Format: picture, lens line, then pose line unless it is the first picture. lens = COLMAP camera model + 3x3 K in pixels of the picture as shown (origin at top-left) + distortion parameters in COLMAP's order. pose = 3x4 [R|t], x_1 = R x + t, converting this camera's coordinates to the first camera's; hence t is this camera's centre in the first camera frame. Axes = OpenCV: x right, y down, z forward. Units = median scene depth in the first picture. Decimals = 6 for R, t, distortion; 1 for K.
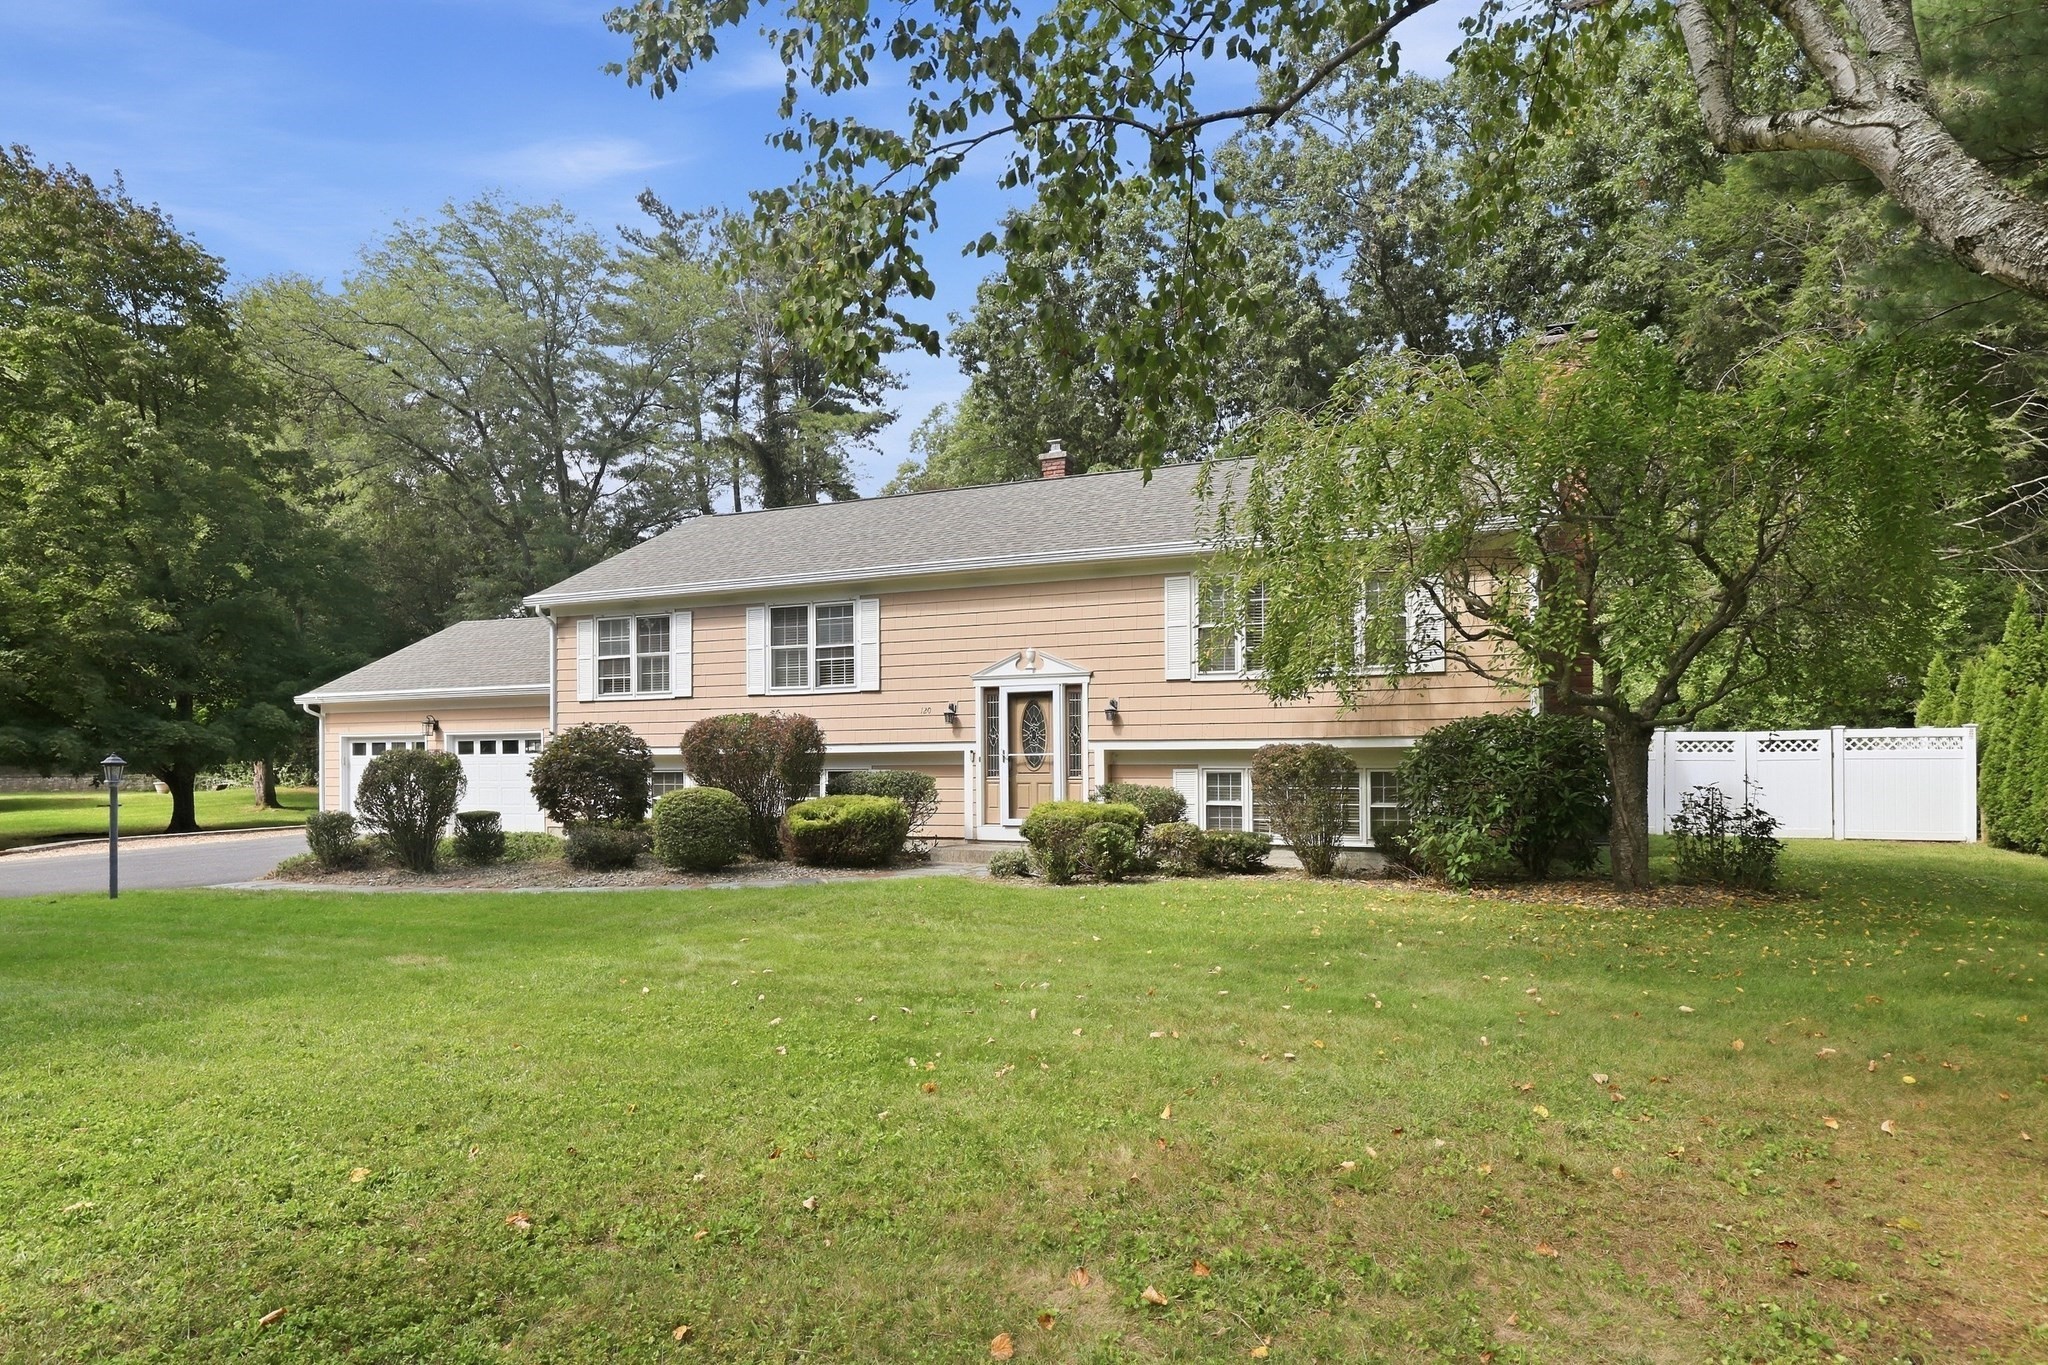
lens RADIAL K [[1103.2, 0, 1024.5], [0, 1103.2, 678.5], [0, 0, 1]] dist [-0.006975, -0.000550]
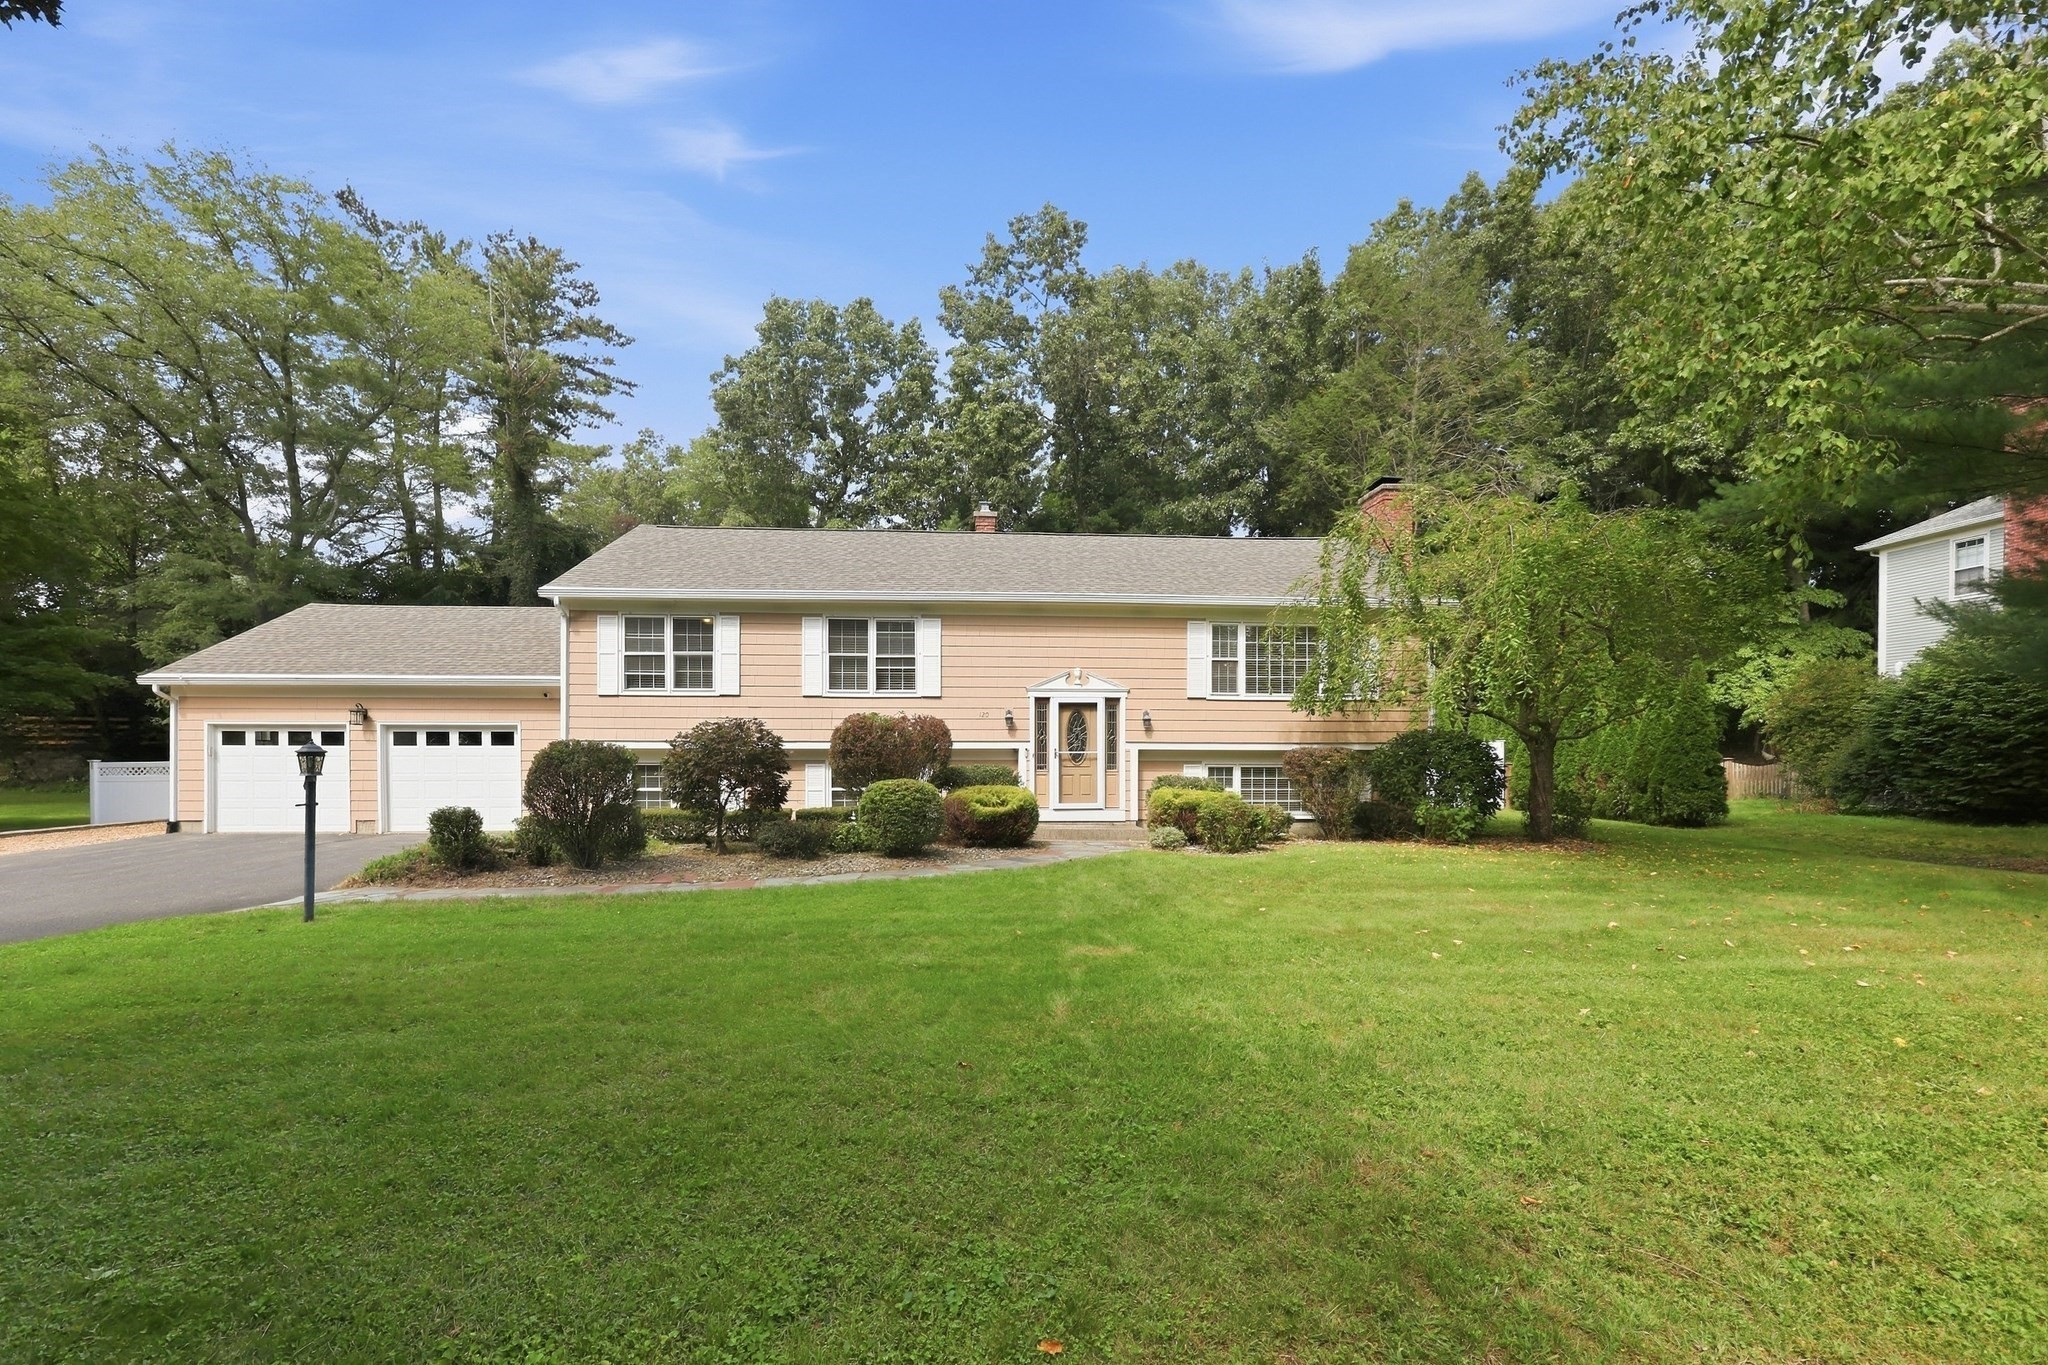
lens RADIAL K [[845.5, 0, 1024.4], [0, 845.5, 691.3], [0, 0, 1]] dist [-0.003386, -0.000624]
pose [[0.898792, 0.042461, 0.436315, -0.442657], [-0.039732, 0.999092, -0.015381, 0.015498], [-0.436572, -0.003511, 0.899662, 0.147397]]
